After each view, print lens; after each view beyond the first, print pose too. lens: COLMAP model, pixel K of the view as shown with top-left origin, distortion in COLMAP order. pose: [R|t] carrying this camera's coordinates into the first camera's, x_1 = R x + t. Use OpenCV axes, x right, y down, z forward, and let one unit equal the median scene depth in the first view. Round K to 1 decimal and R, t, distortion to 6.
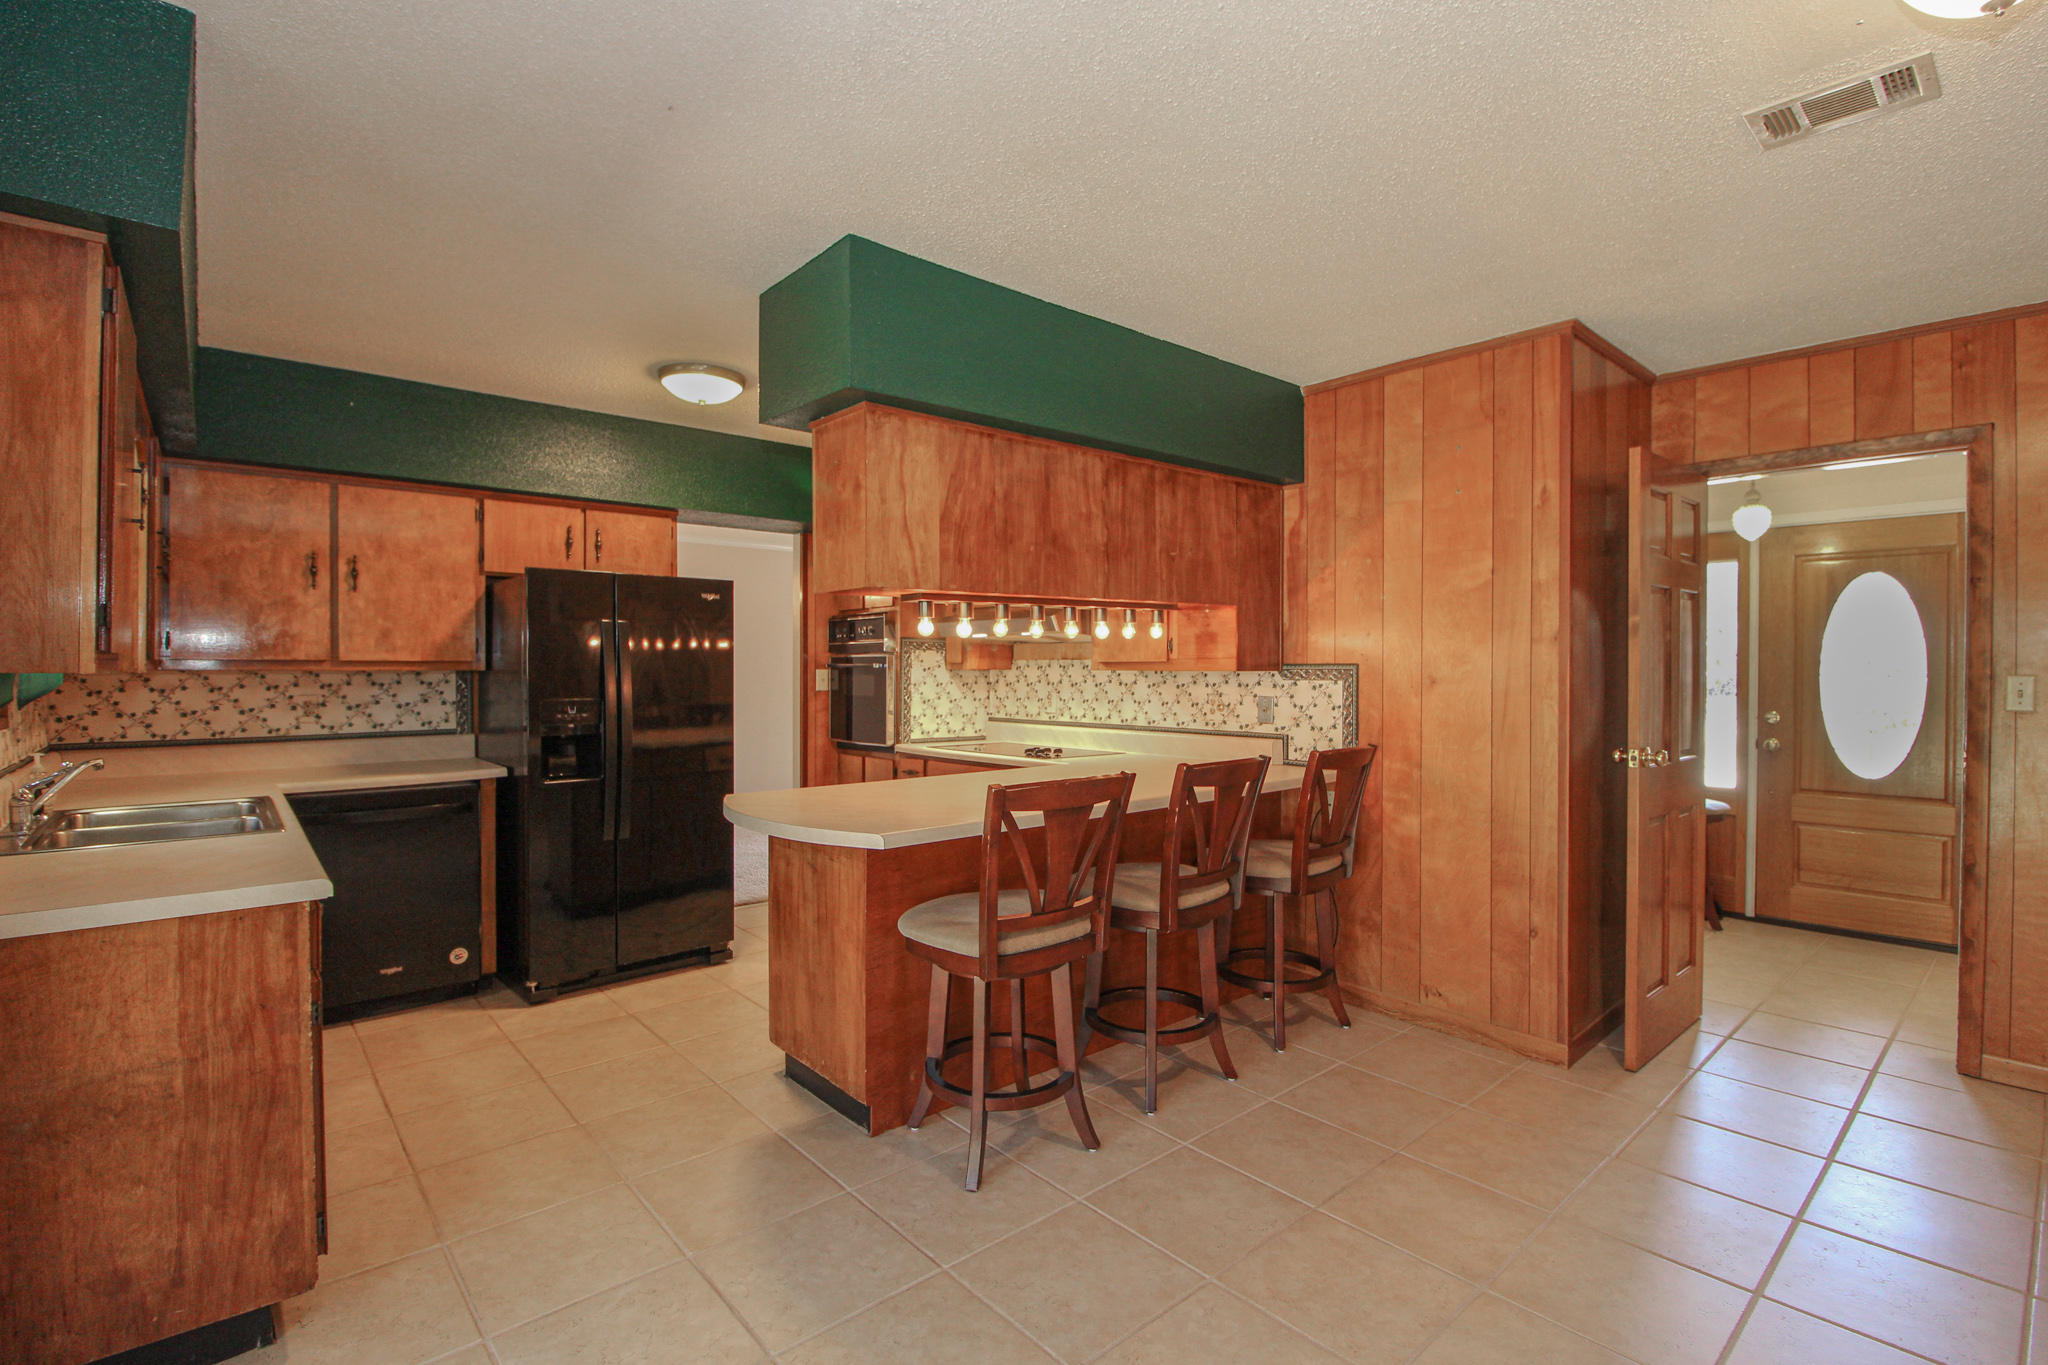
lens RADIAL K [[954.4, 0, 1028.4], [0, 954.4, 671.9], [0, 0, 1]] dist [-0.012438, -0.004411]
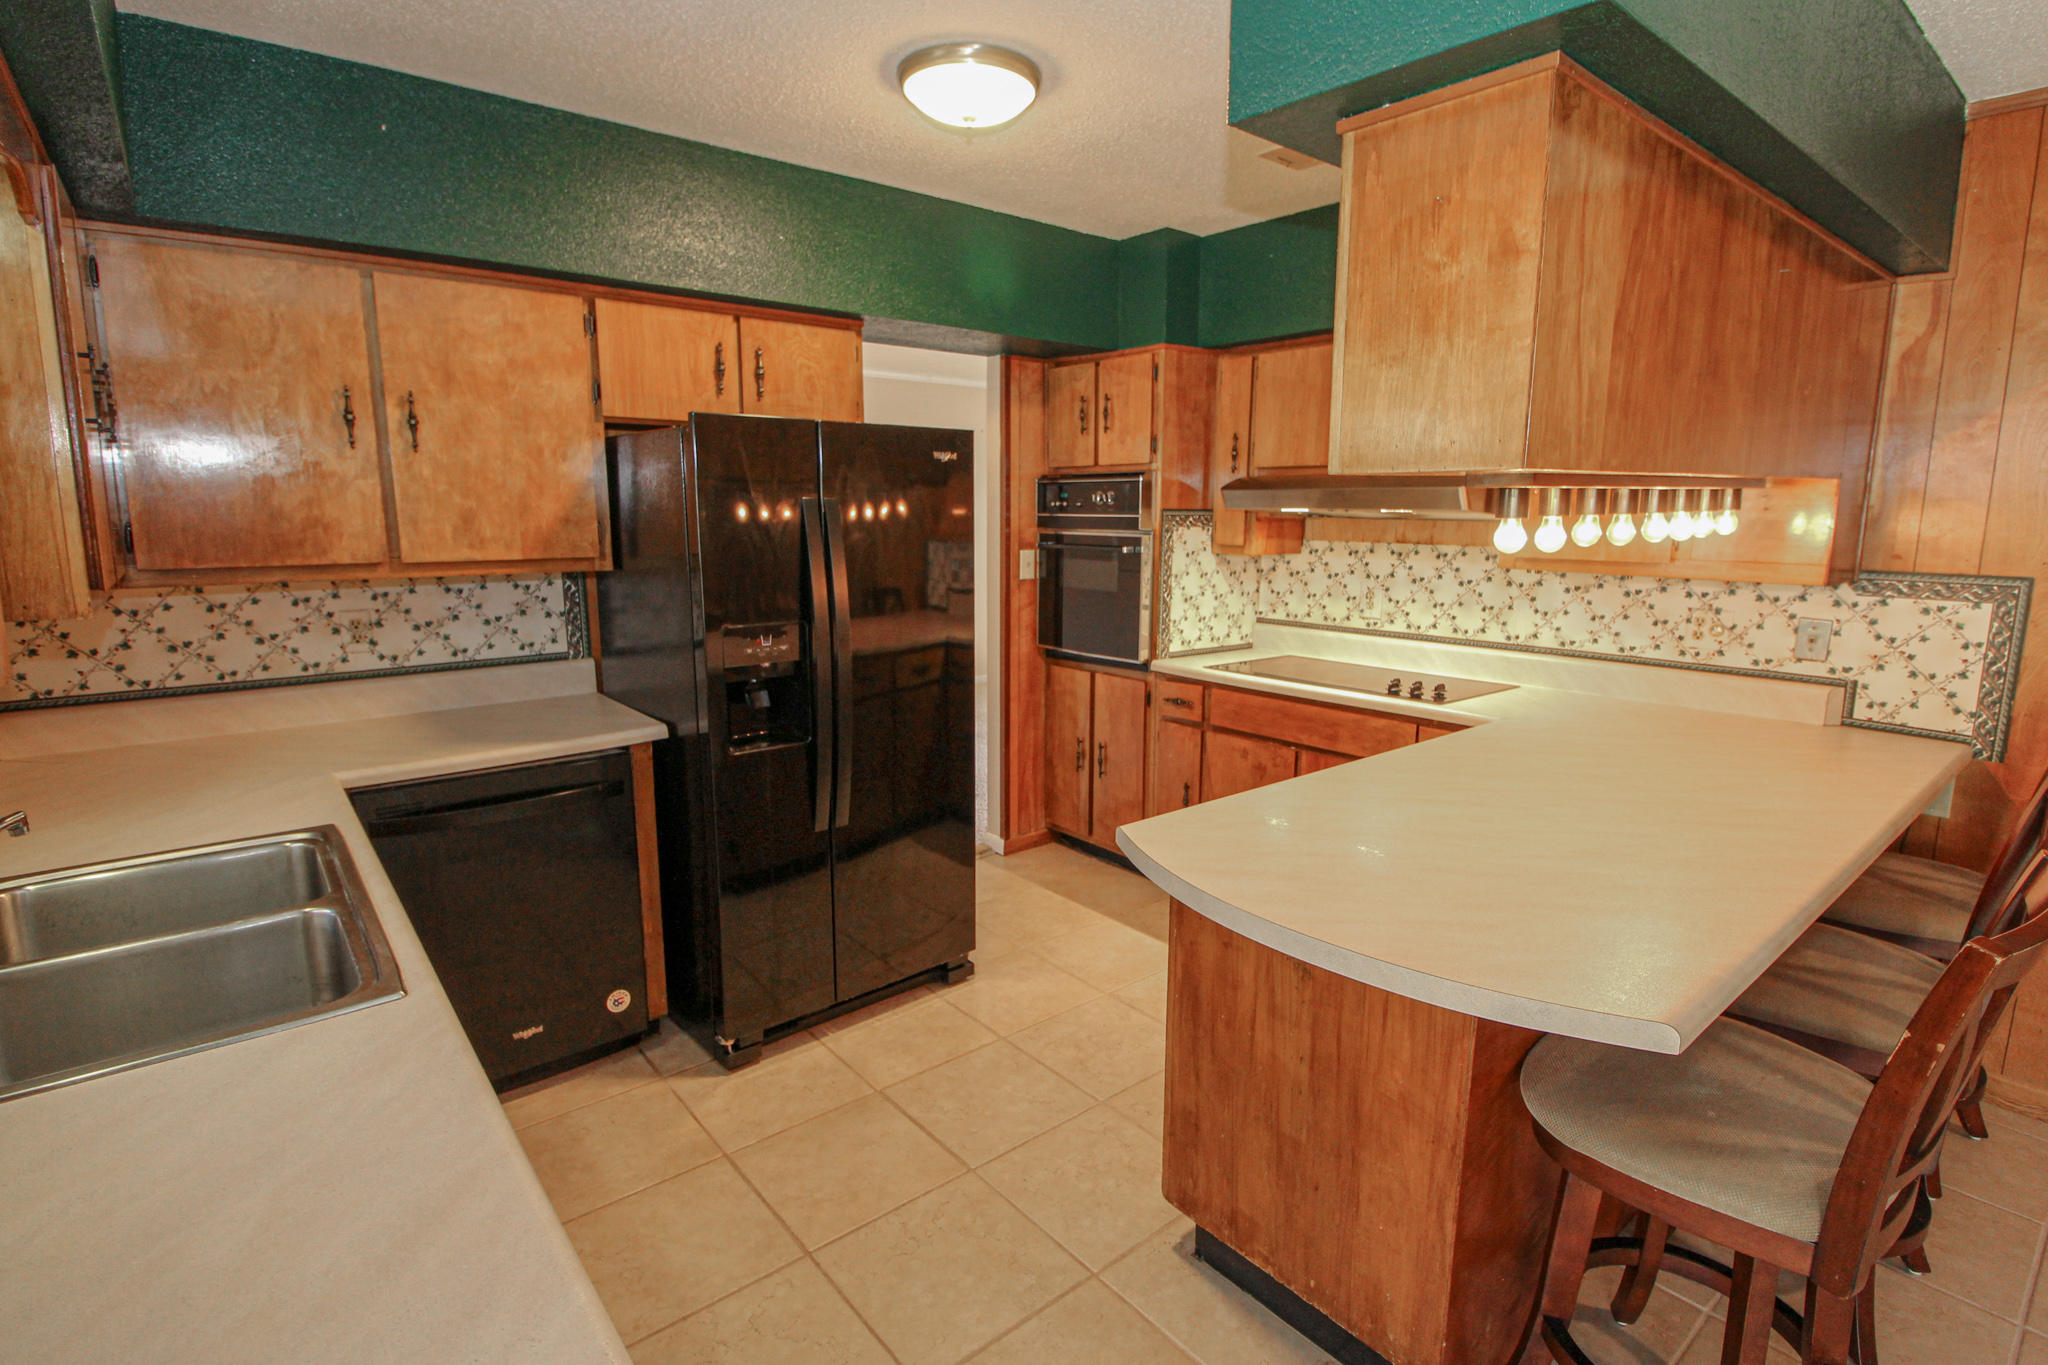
lens RADIAL K [[1004.1, 0, 1023.6], [0, 1004.1, 679.4], [0, 0, 1]] dist [-0.009056, -0.004757]
pose [[0.999535, 0.008967, -0.029152, -0.272395], [-0.004014, 0.986161, 0.165742, -0.044625], [0.030235, -0.165548, 0.985738, 0.317268]]
